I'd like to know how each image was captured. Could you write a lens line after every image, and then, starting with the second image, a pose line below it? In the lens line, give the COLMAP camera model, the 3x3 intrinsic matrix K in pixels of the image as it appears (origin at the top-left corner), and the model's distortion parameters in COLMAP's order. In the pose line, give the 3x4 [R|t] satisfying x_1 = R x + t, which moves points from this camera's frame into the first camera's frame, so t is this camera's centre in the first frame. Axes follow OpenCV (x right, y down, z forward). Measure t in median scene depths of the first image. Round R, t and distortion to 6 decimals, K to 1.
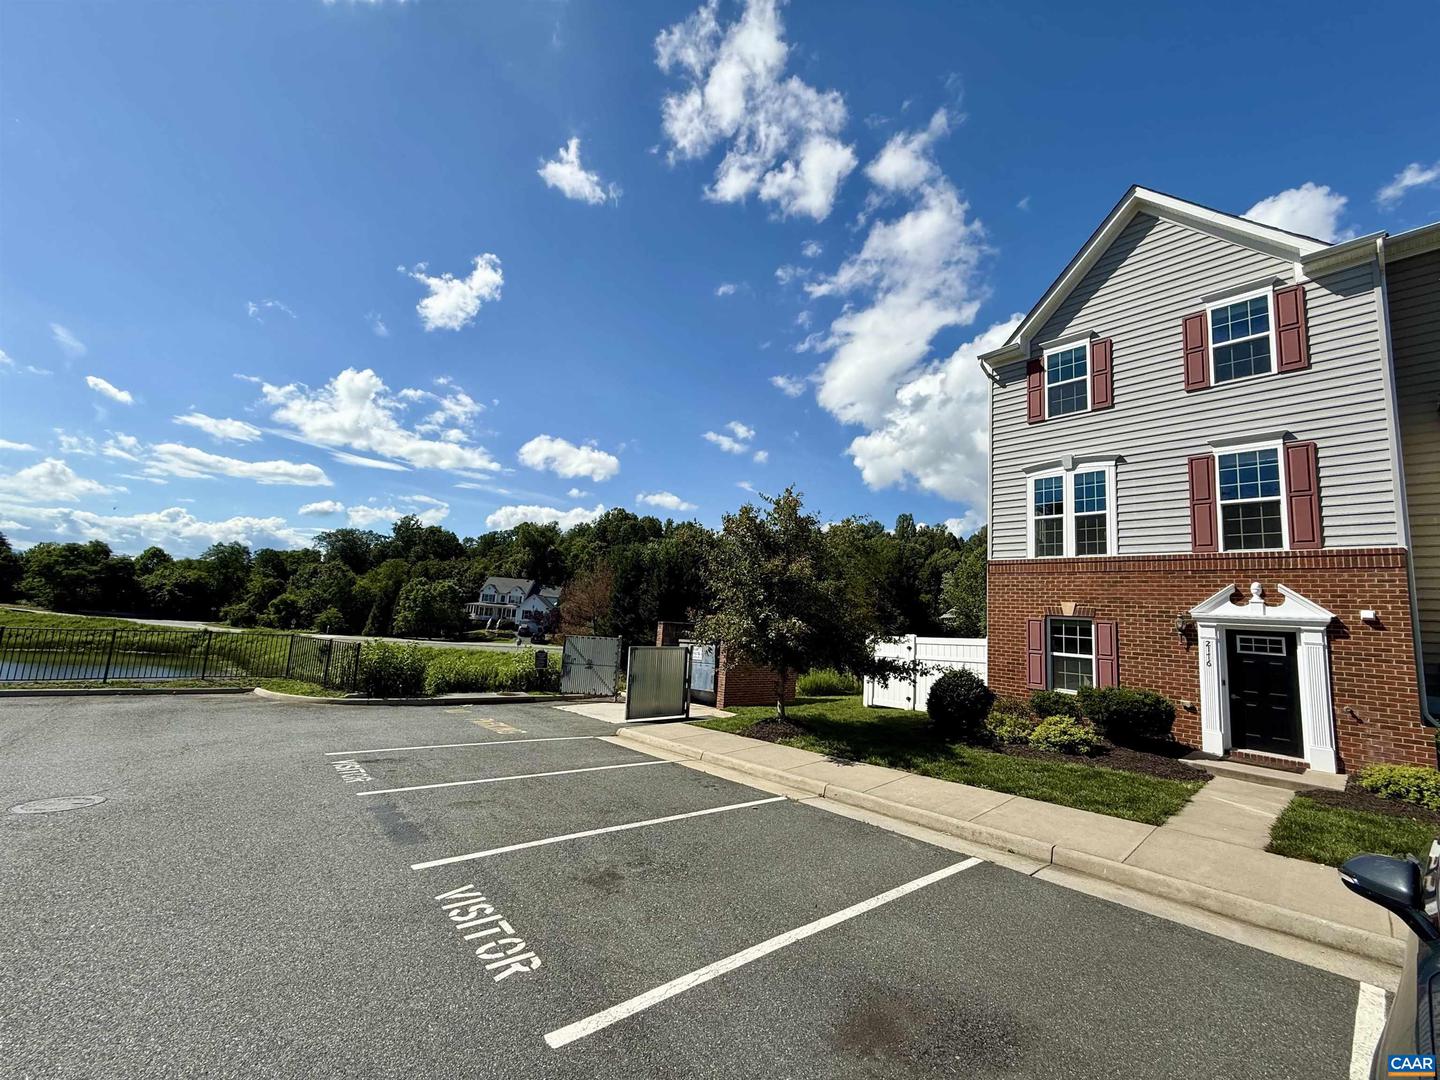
lens RADIAL K [[575.3, 0, 716.2], [0, 575.3, 537.7], [0, 0, 1]] dist [0.000737, 0.000054]
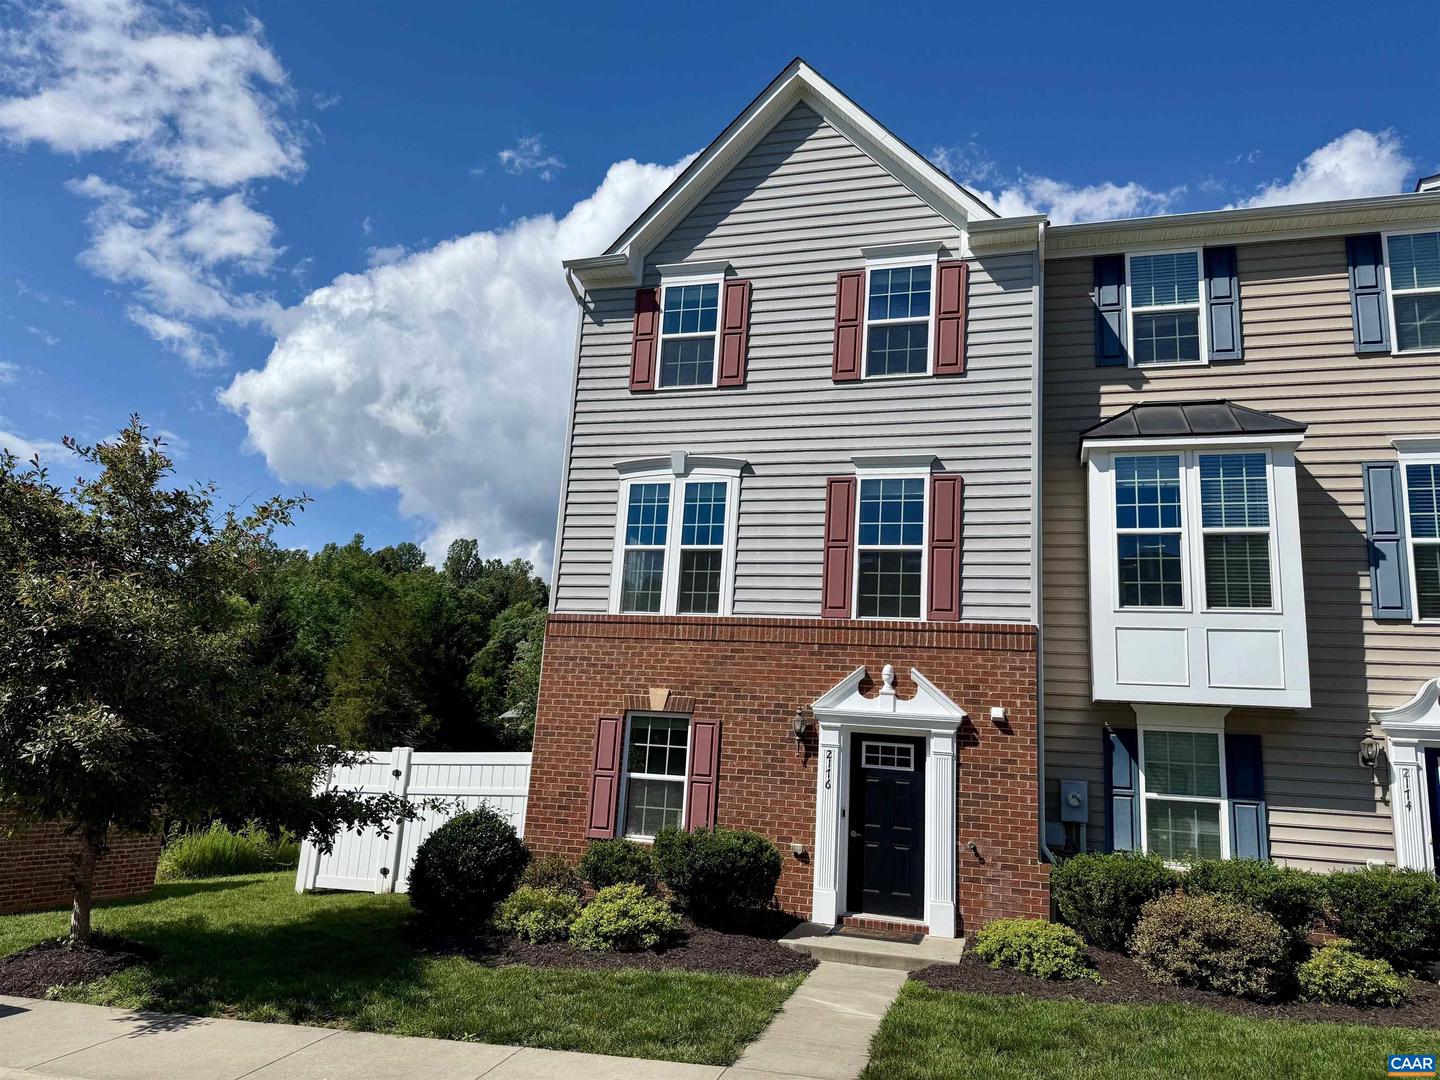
lens RADIAL K [[1004.5, 0, 720.0], [0, 1004.5, 540.0], [0, 0, 1]] dist [0.192163, -0.398665]
pose [[0.840725, 0.099120, 0.532313, 0.091814], [-0.080589, 0.995058, -0.058007, 0.014049], [-0.535432, 0.005869, 0.844558, 0.067250]]
